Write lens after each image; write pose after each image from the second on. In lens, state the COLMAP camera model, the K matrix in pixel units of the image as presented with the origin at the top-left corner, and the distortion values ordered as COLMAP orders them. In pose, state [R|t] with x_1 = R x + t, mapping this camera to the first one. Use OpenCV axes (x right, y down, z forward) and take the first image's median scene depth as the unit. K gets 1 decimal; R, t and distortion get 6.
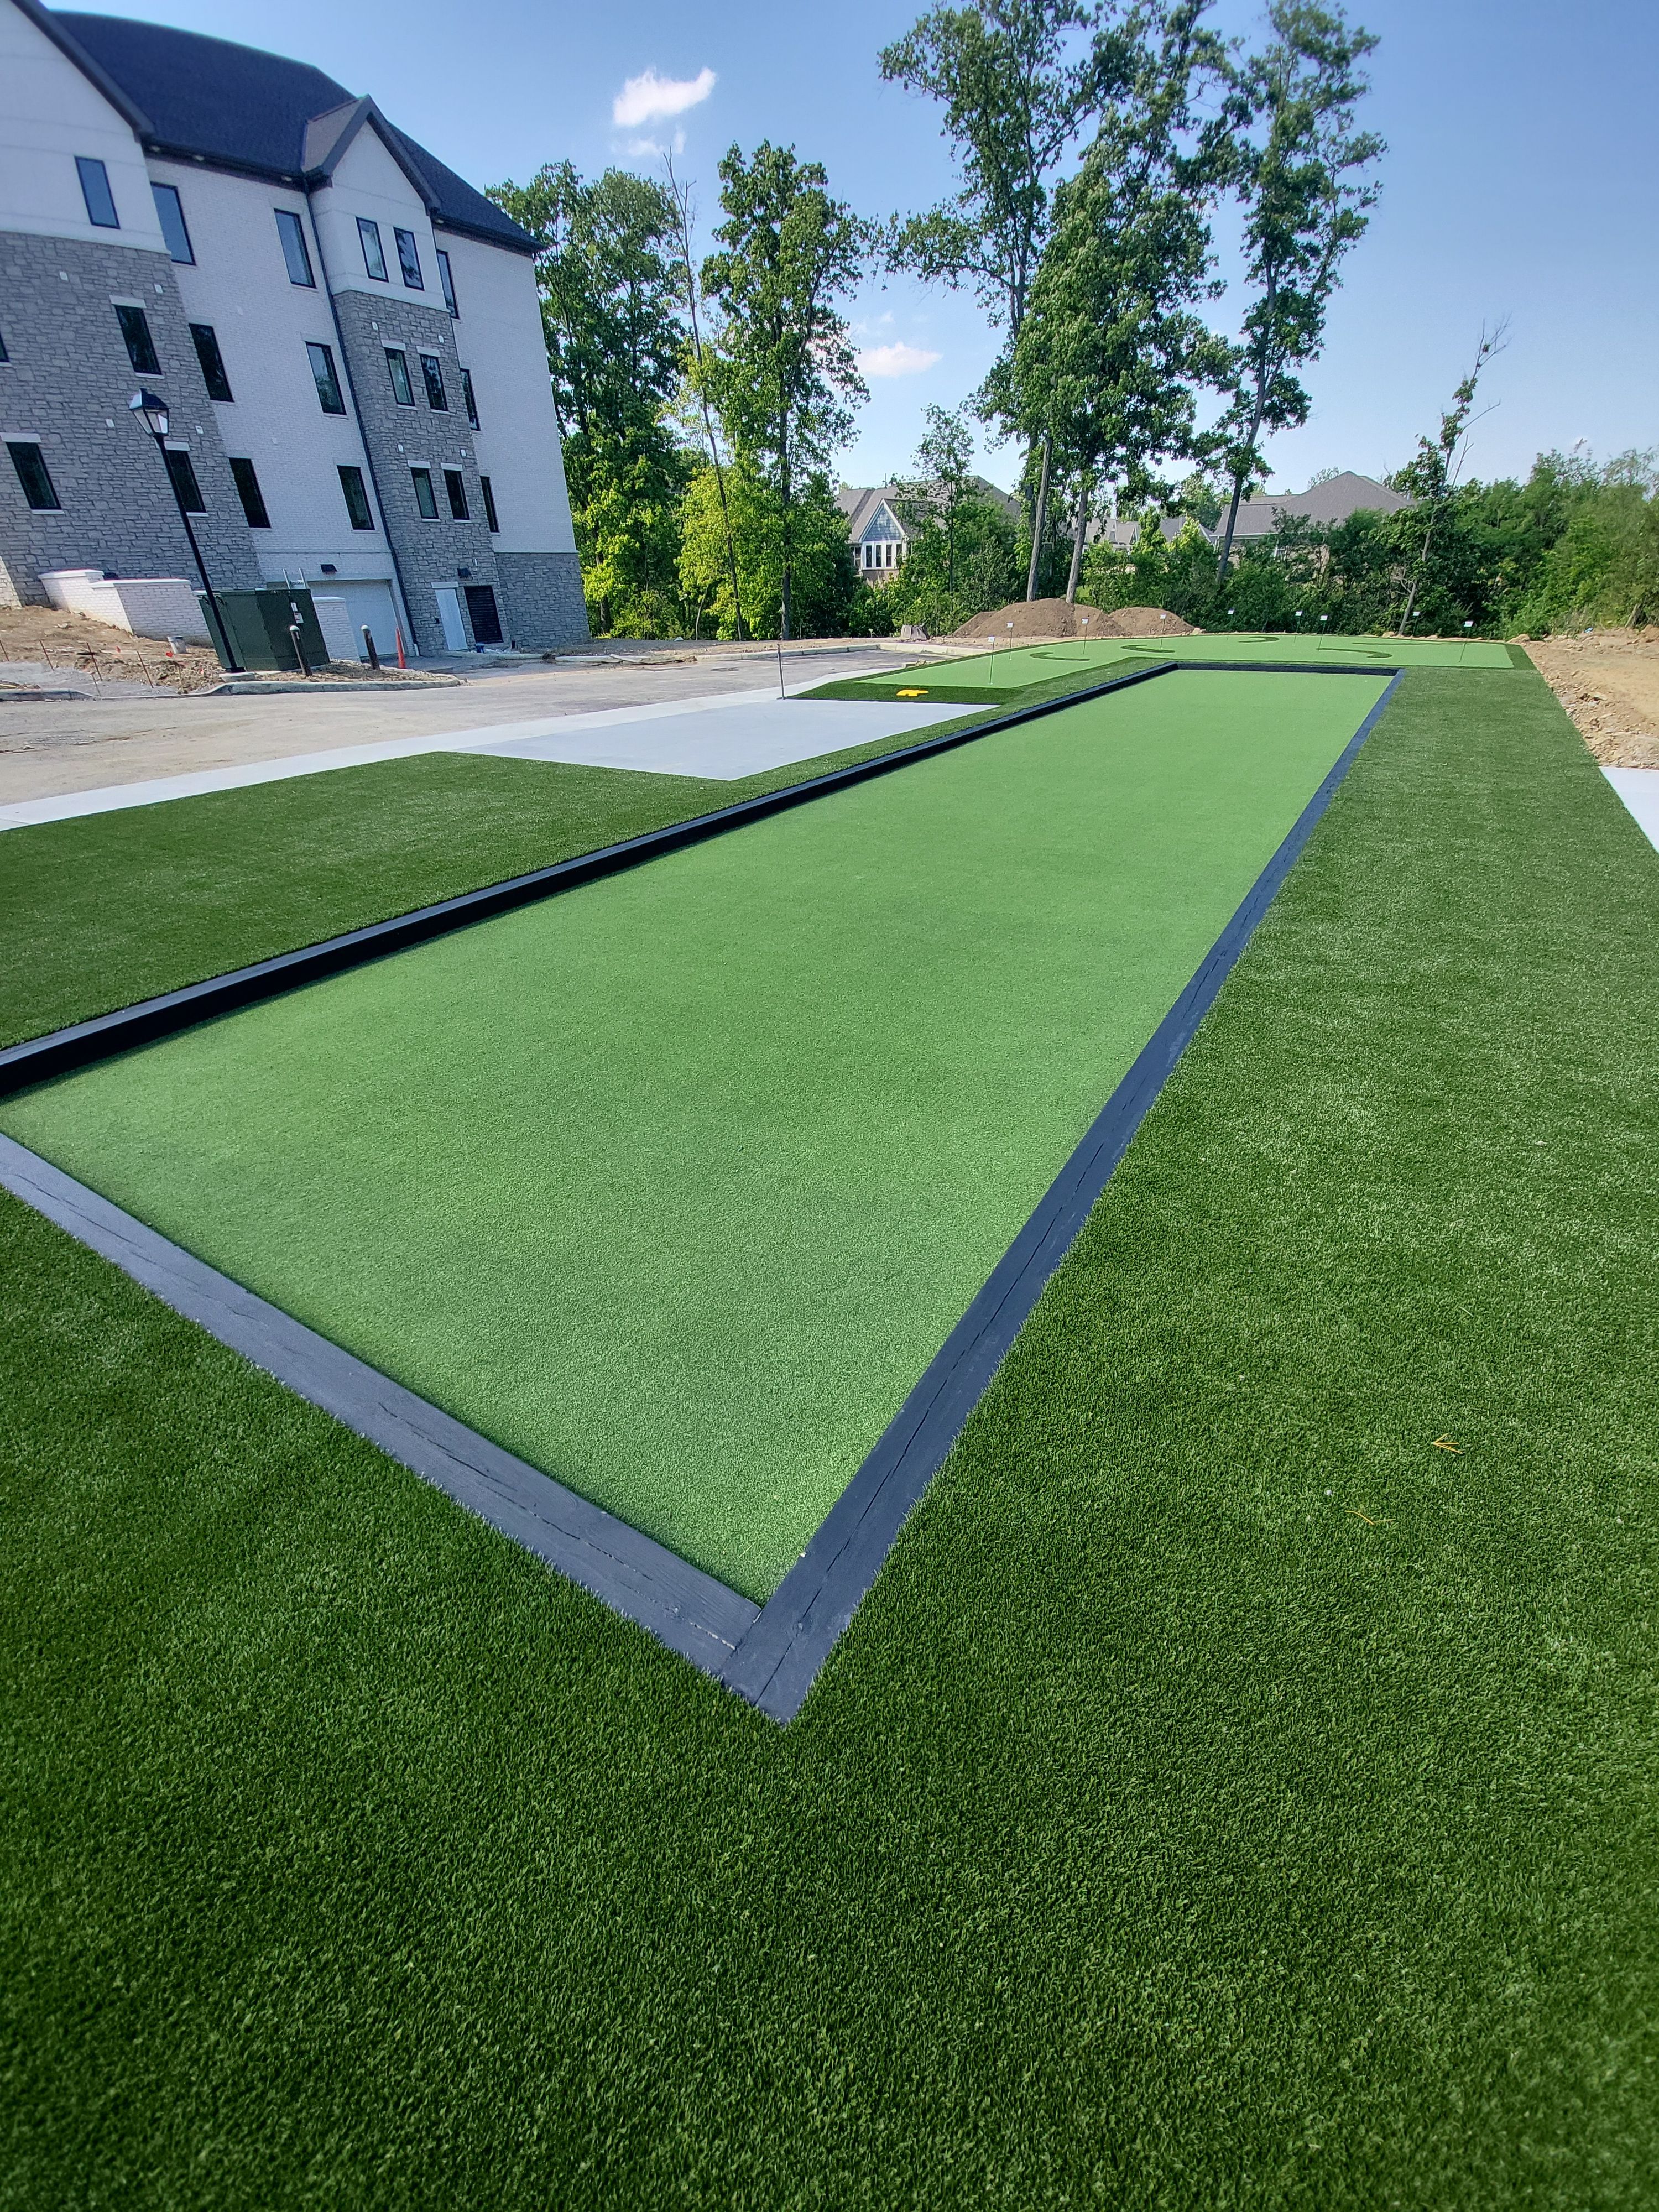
lens RADIAL K [[881.8, 0, 863.3], [0, 881.8, 1138.9], [0, 0, 1]] dist [-0.003722, -0.005911]
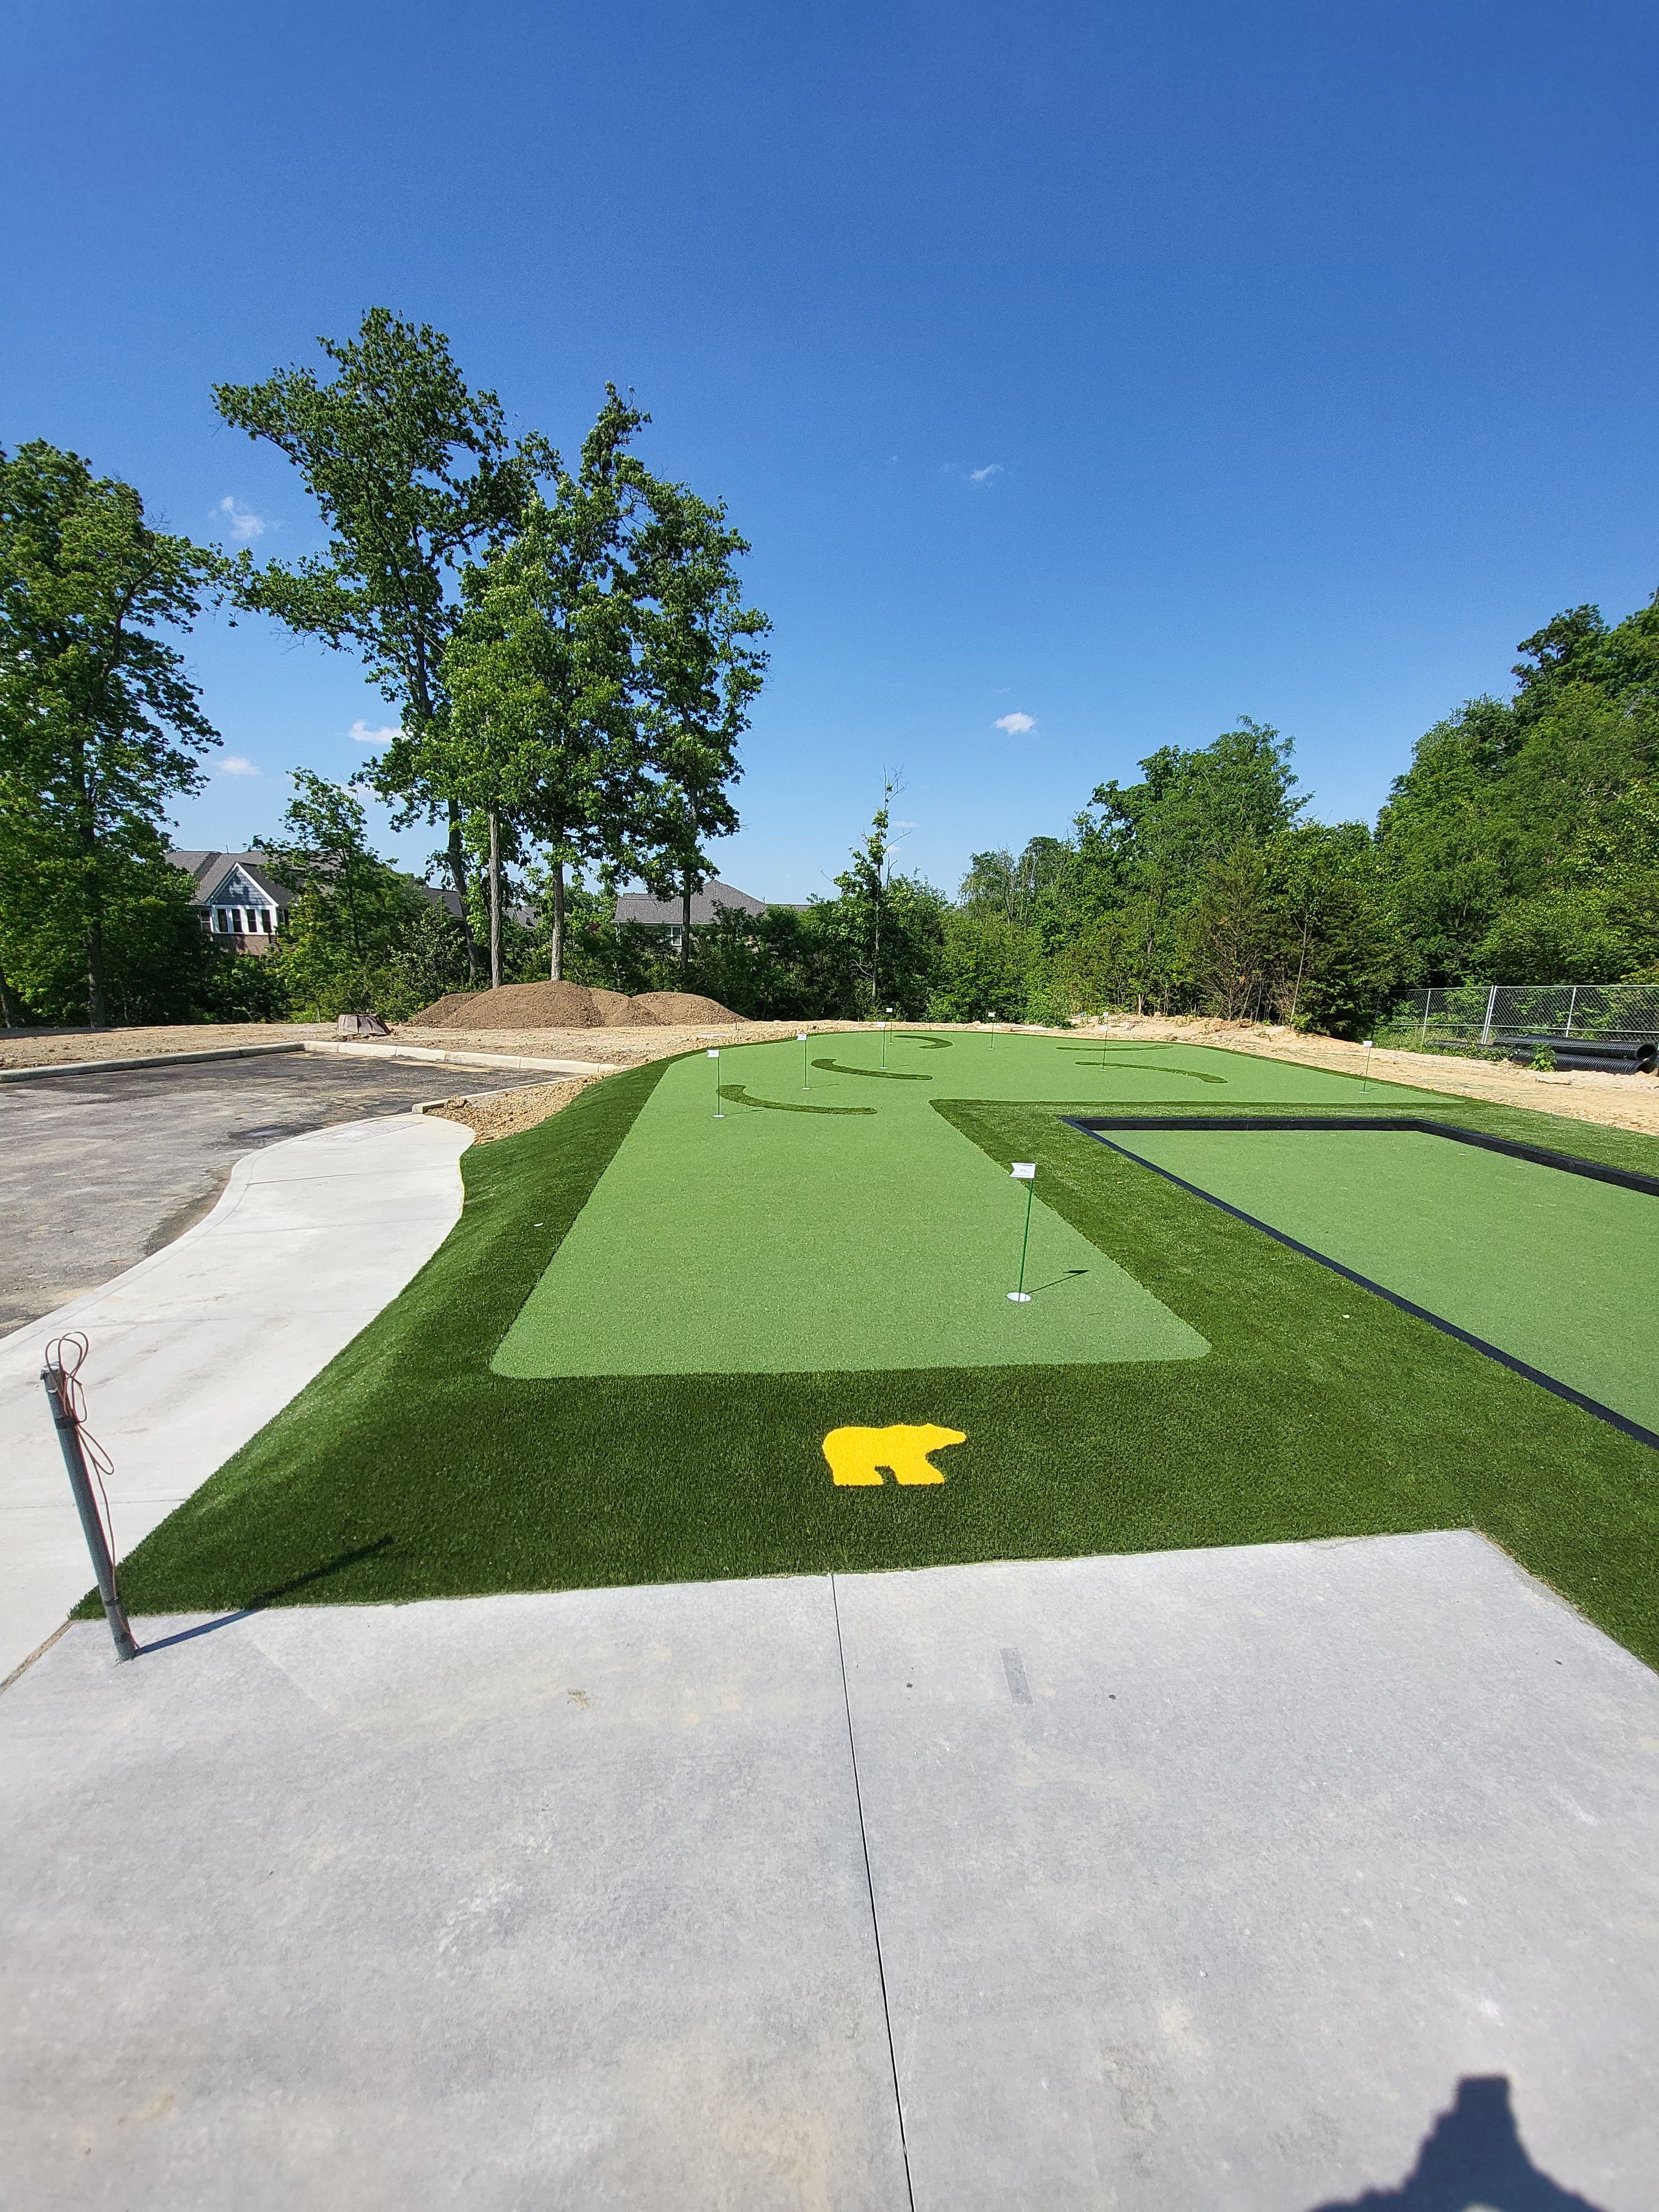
lens RADIAL K [[873.7, 0, 839.6], [0, 873.7, 1129.7], [0, 0, 1]] dist [-0.006702, -0.001744]
pose [[0.812281, -0.075779, 0.578322, -0.020869], [0.280146, 0.920355, -0.272882, -0.192512], [-0.511583, 0.383671, 0.768817, 0.299228]]
